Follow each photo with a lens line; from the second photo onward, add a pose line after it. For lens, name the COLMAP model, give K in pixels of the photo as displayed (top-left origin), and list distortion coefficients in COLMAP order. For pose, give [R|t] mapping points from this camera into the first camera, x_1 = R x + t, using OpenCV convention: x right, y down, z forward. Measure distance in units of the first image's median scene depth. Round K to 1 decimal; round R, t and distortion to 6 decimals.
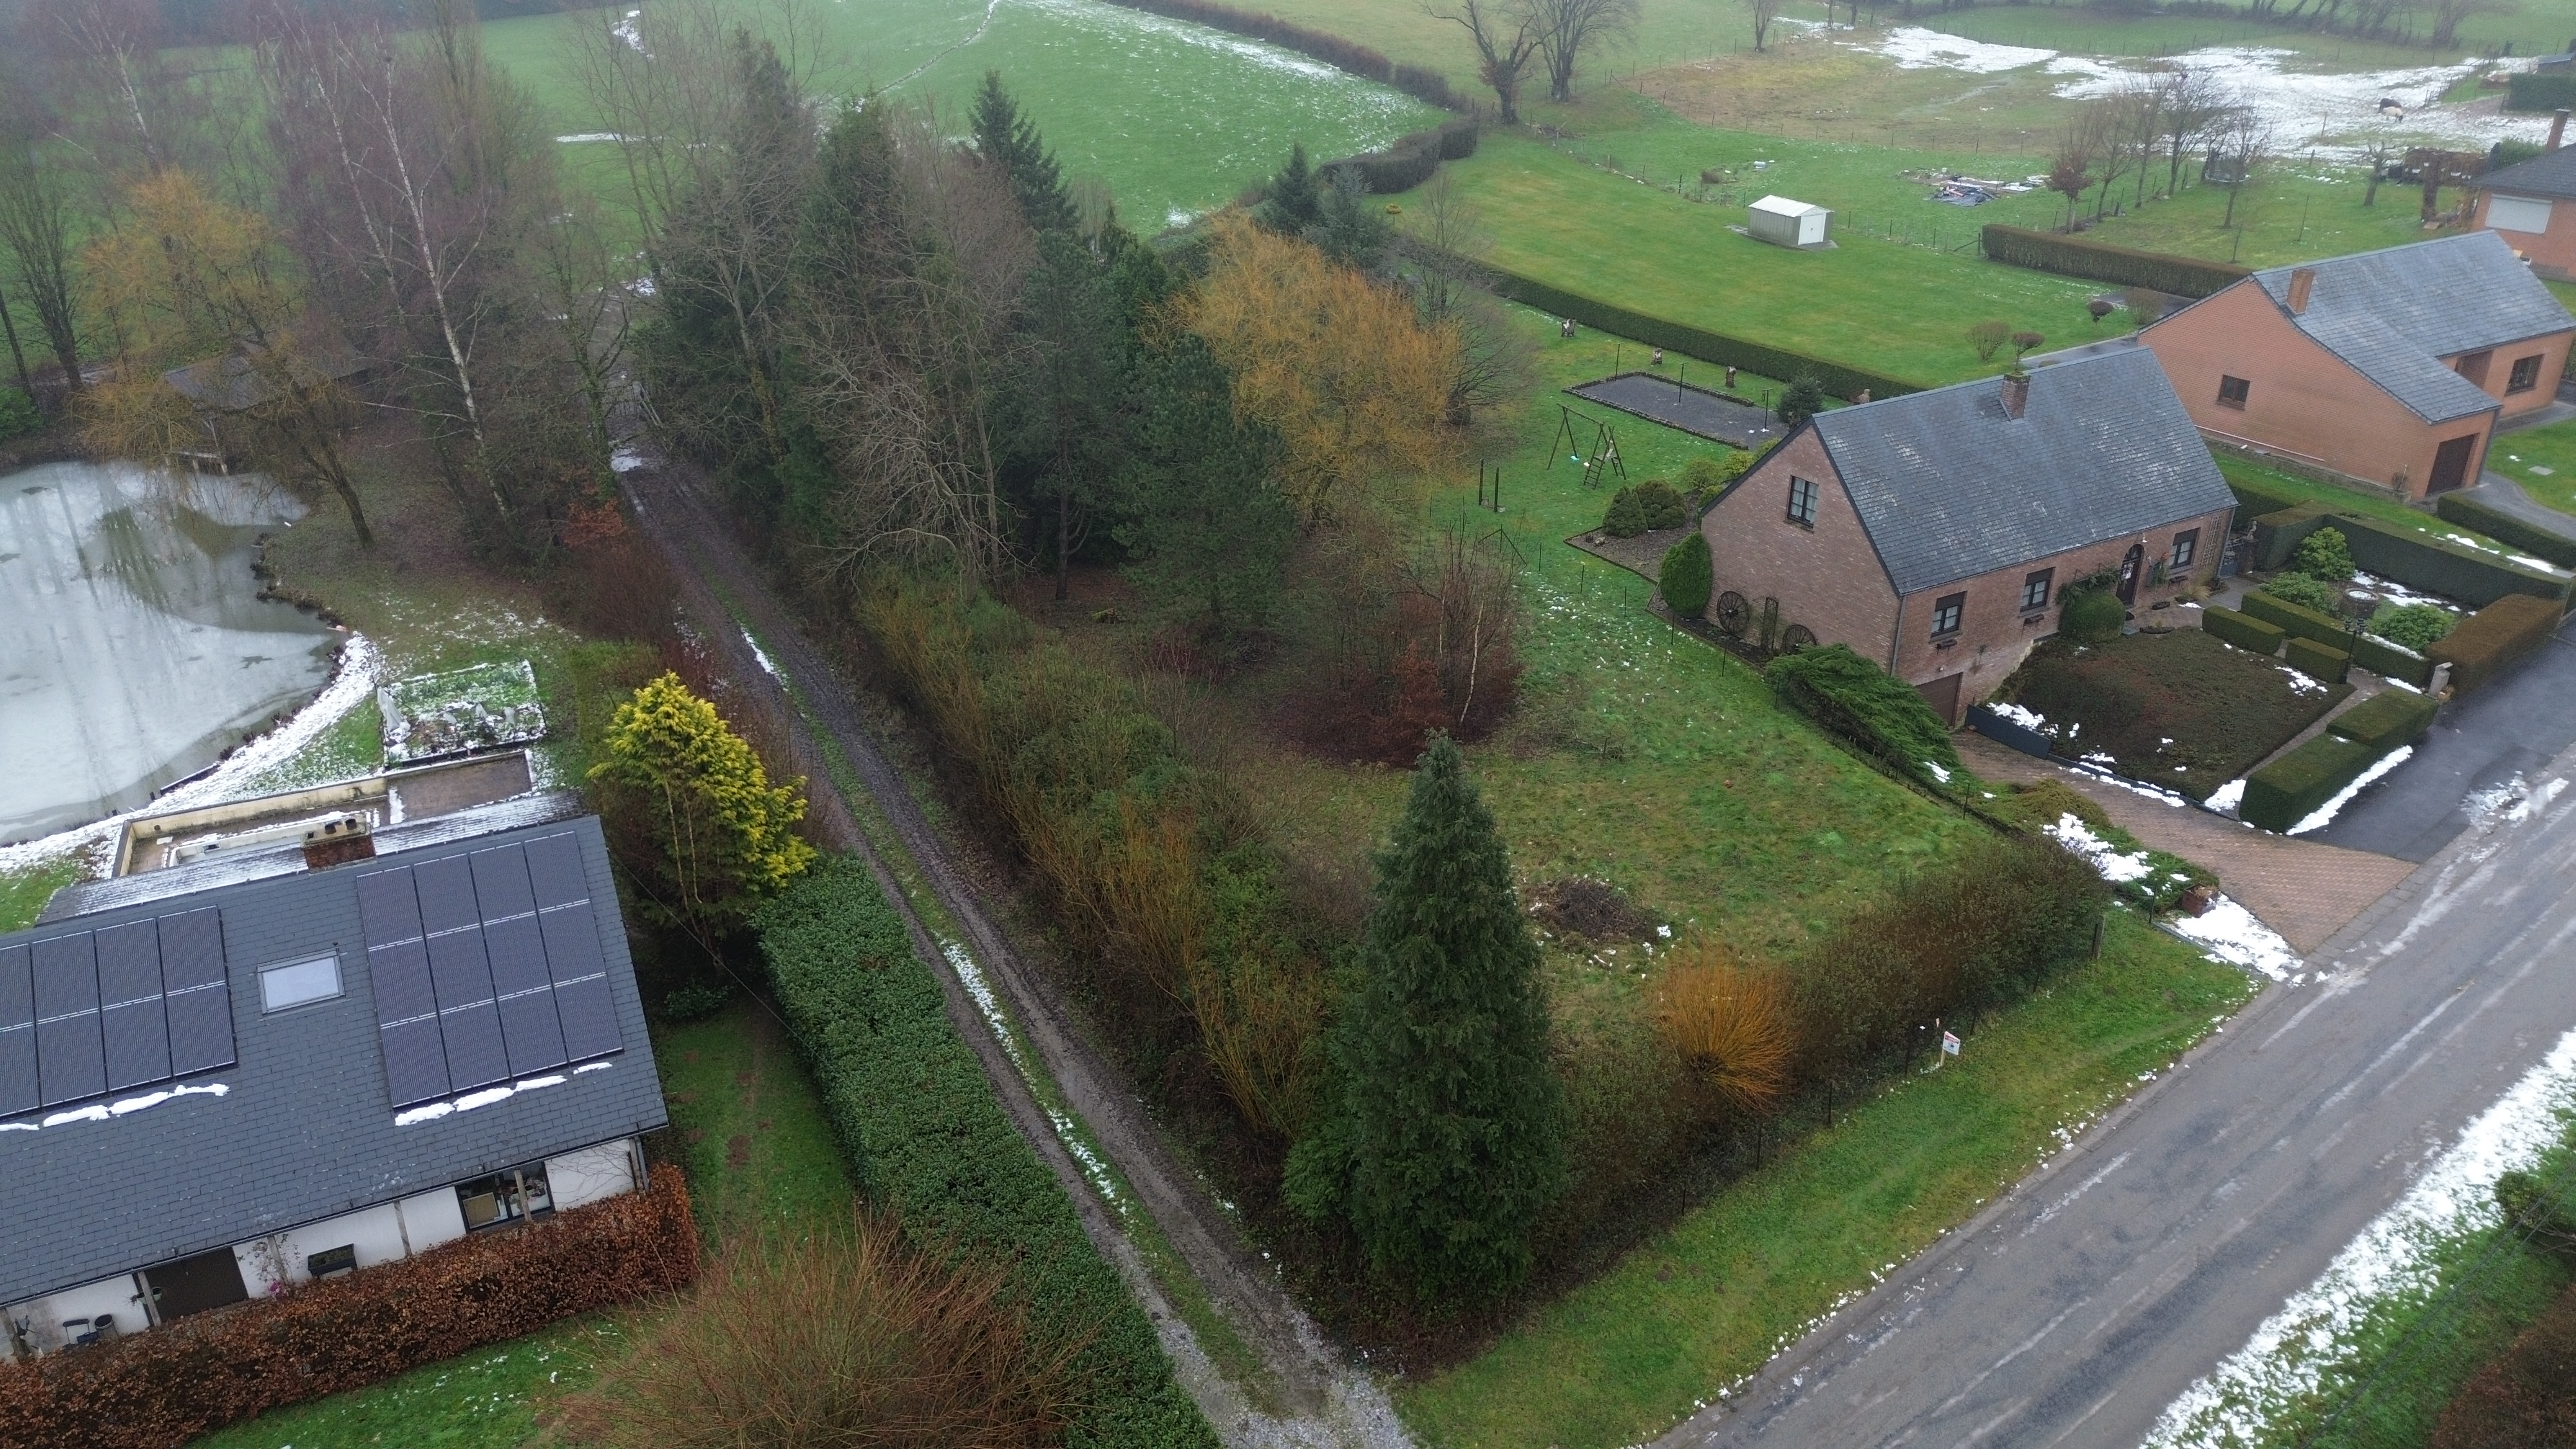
lens RADIAL K [[1797.9, 0, 1288.1], [0, 1797.9, 721.7], [0, 0, 1]] dist [0.051047, -0.032881]
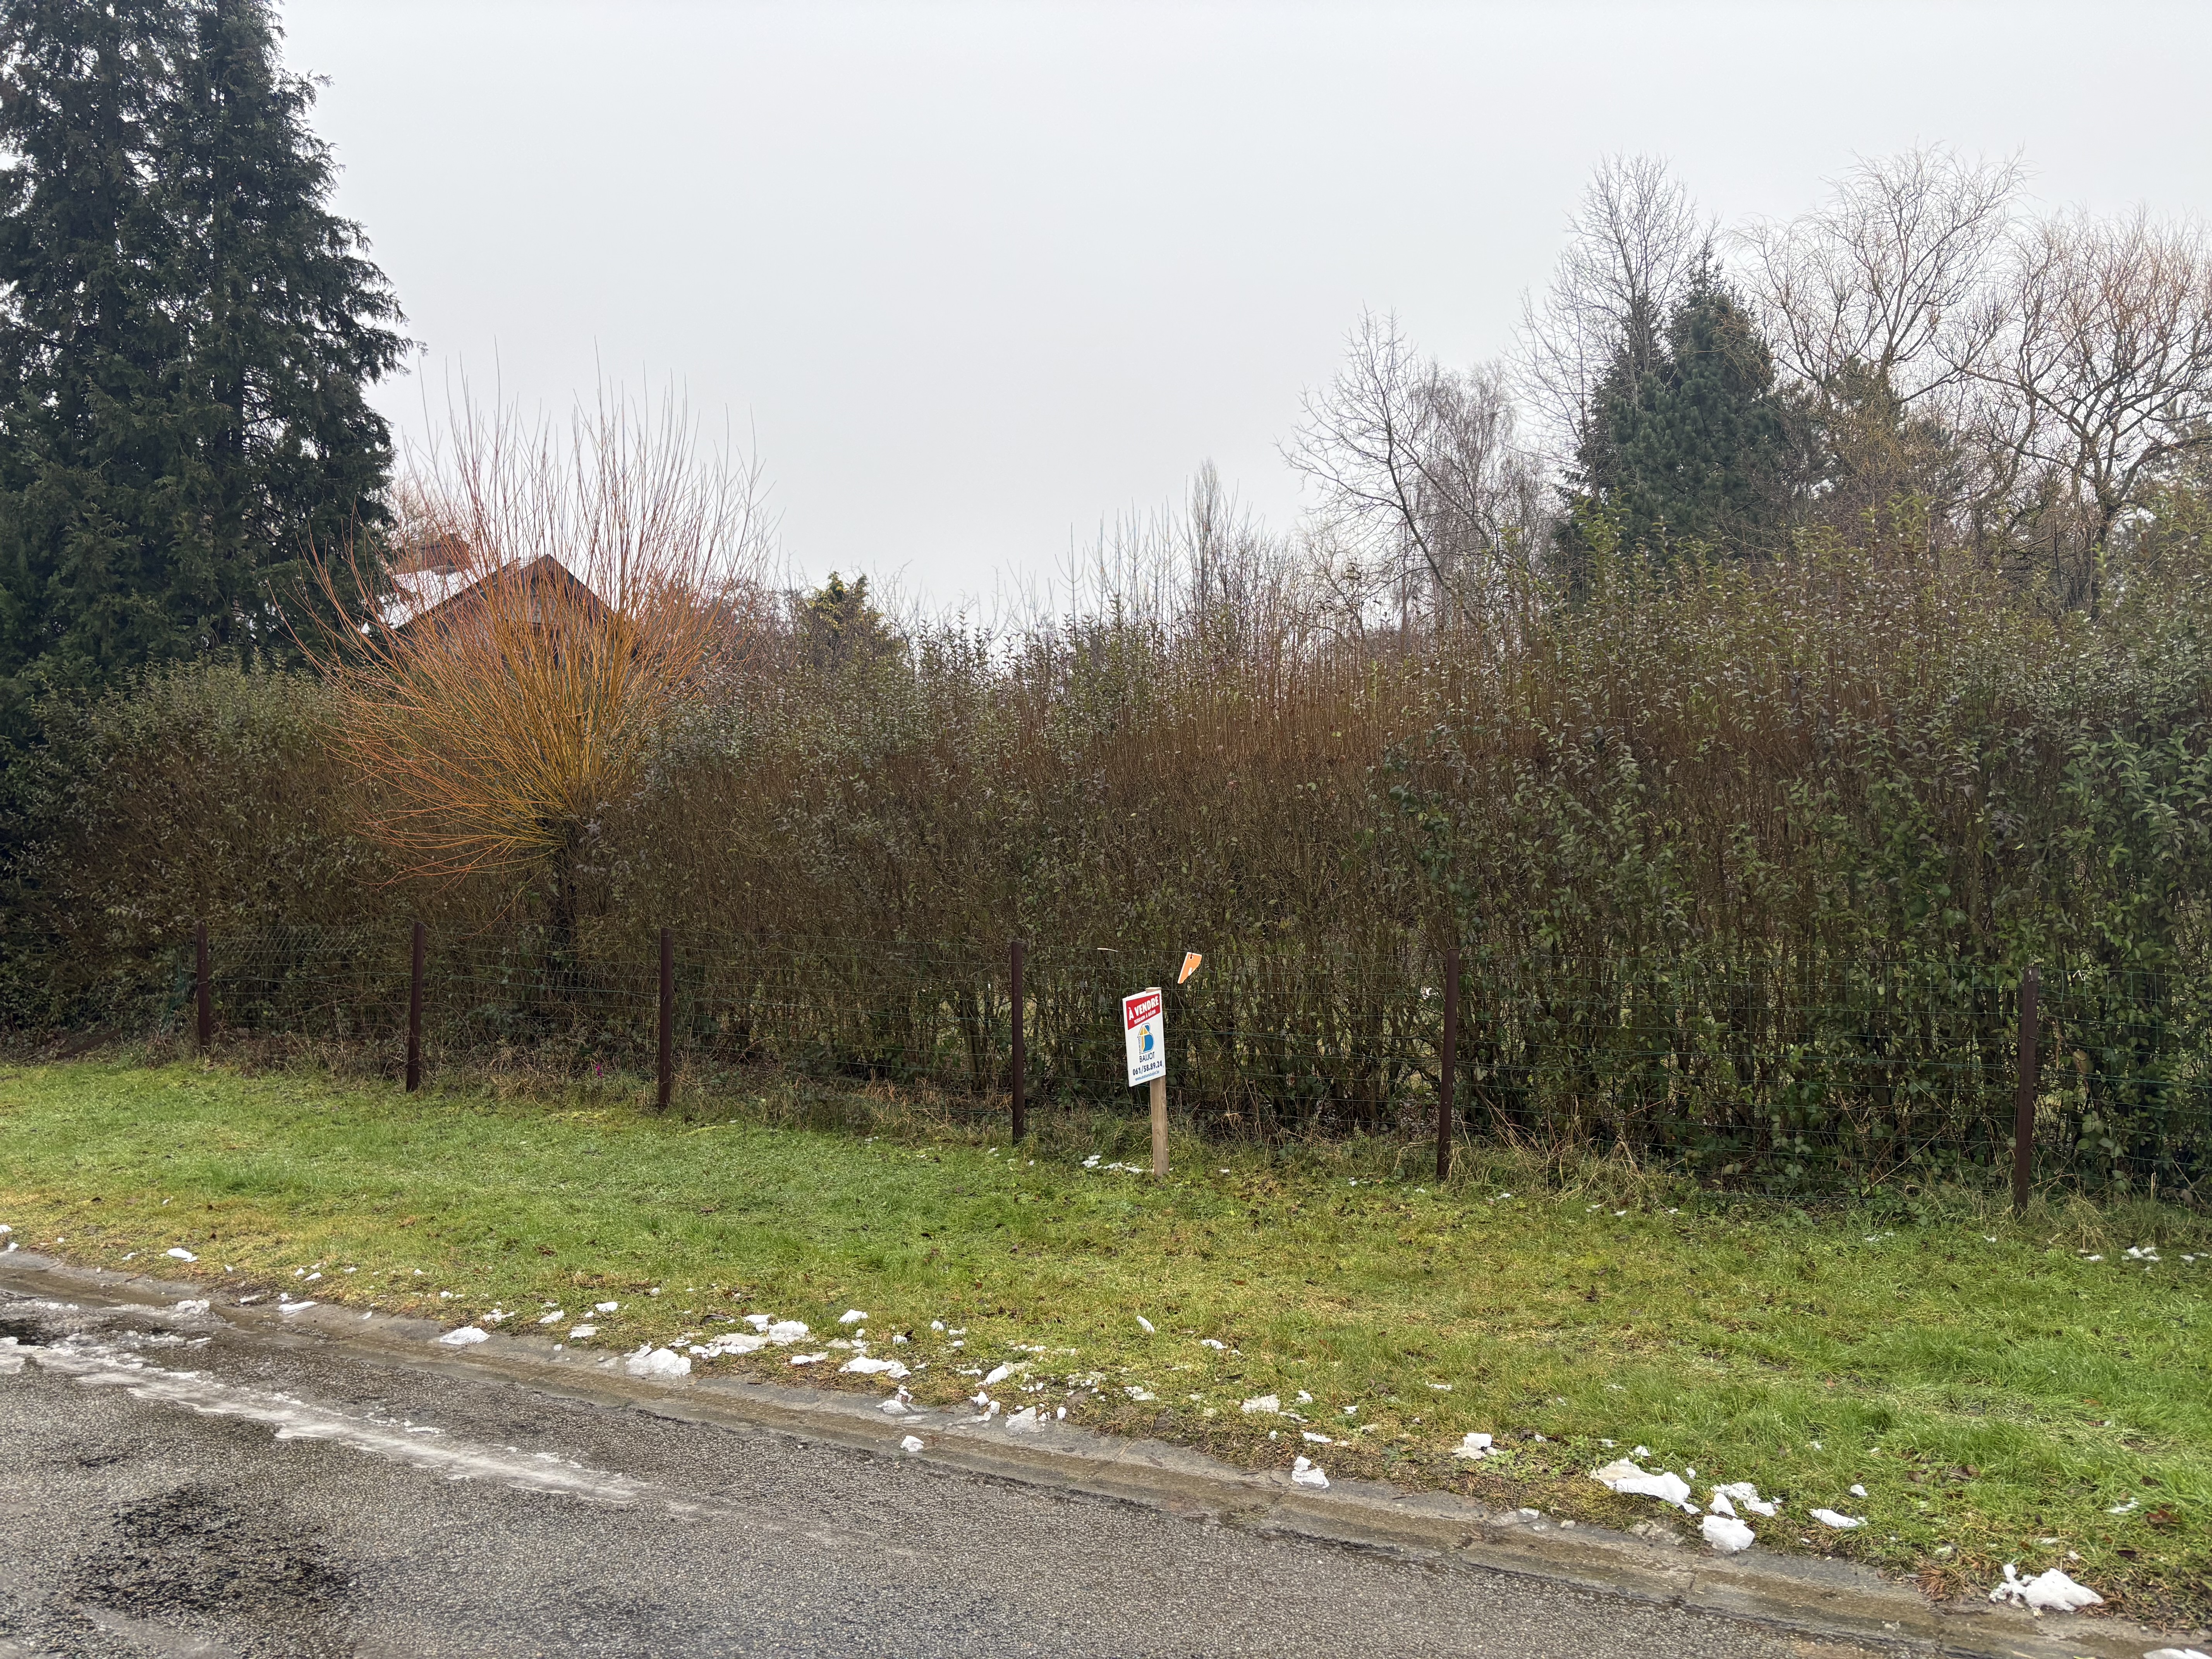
lens RADIAL K [[1667.8, 0, 1106.1], [0, 1667.8, 831.7], [0, 0, 1]] dist [0.050131, -0.039016]
pose [[0.409733, 0.037363, -0.911440, 0.442120], [-0.423356, 0.892827, -0.153717, 0.152352], [0.808015, 0.448846, 0.381639, 0.732381]]
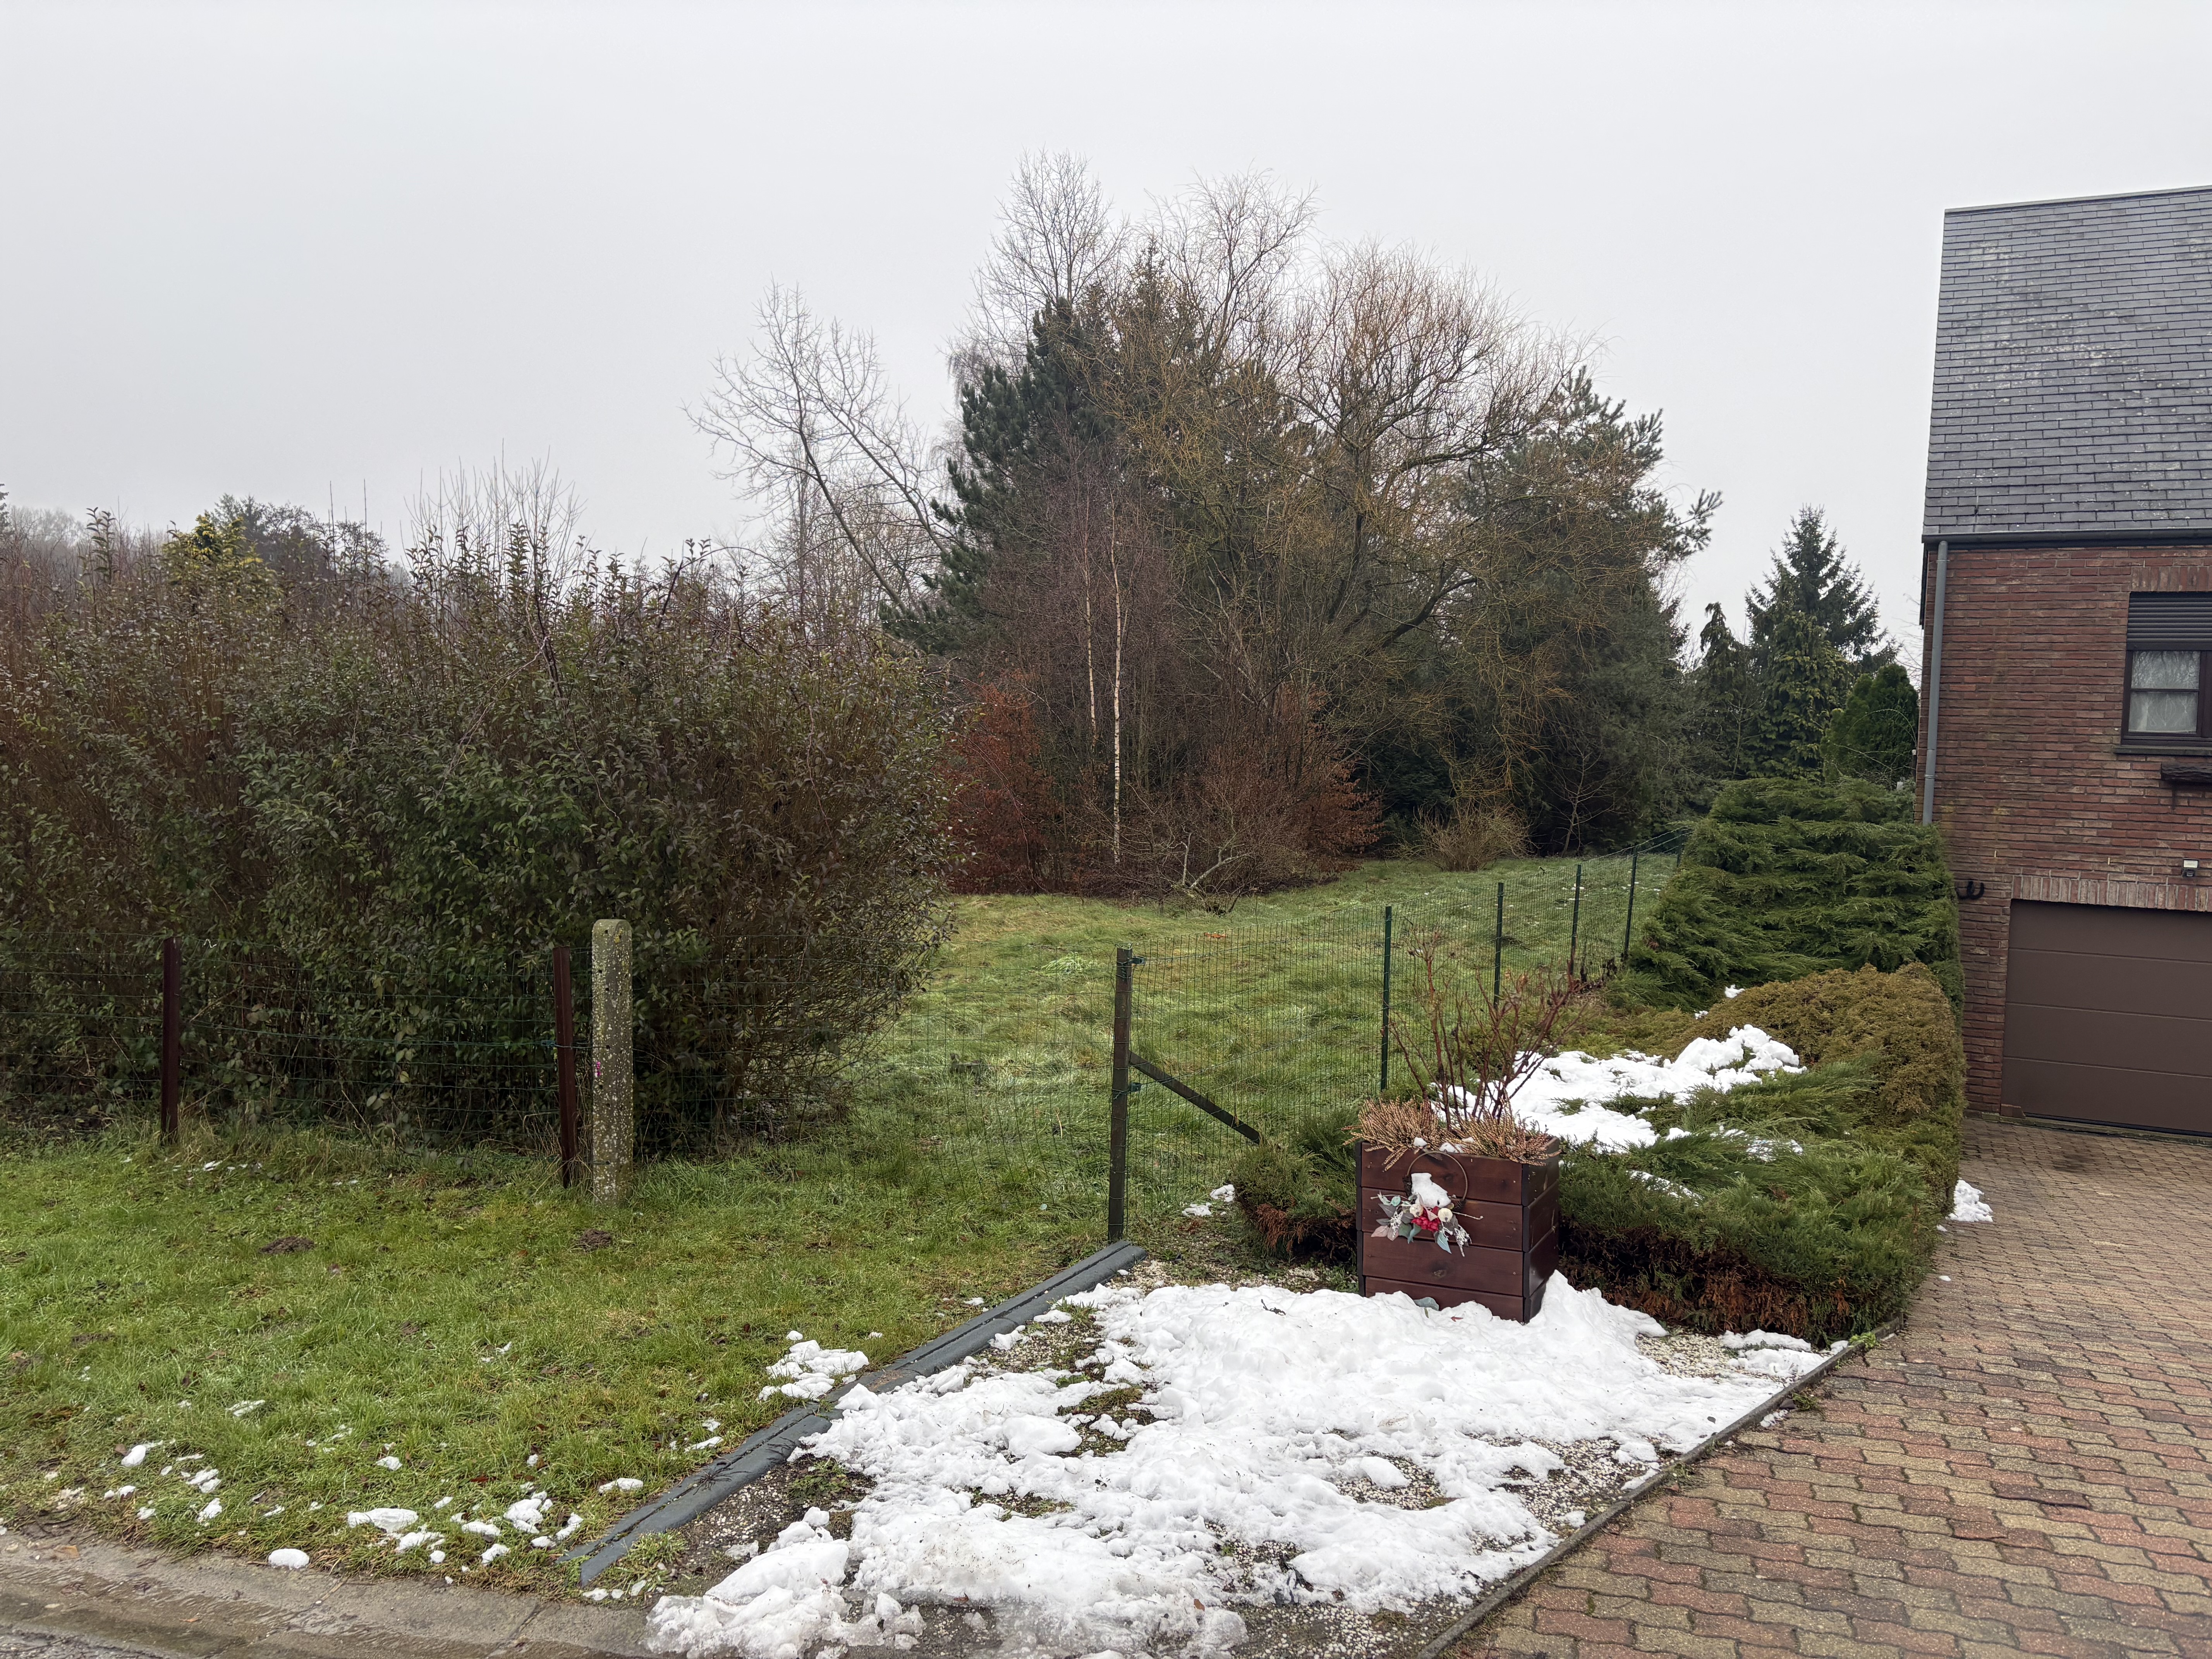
lens RADIAL K [[1667.8, 0, 1109.9], [0, 1667.8, 832.3], [0, 0, 1]] dist [0.050131, -0.039016]
pose [[0.573101, 0.068128, -0.816648, 0.536852], [-0.397936, 0.894295, -0.204655, 0.098415], [0.716381, 0.442262, 0.539631, 0.819069]]
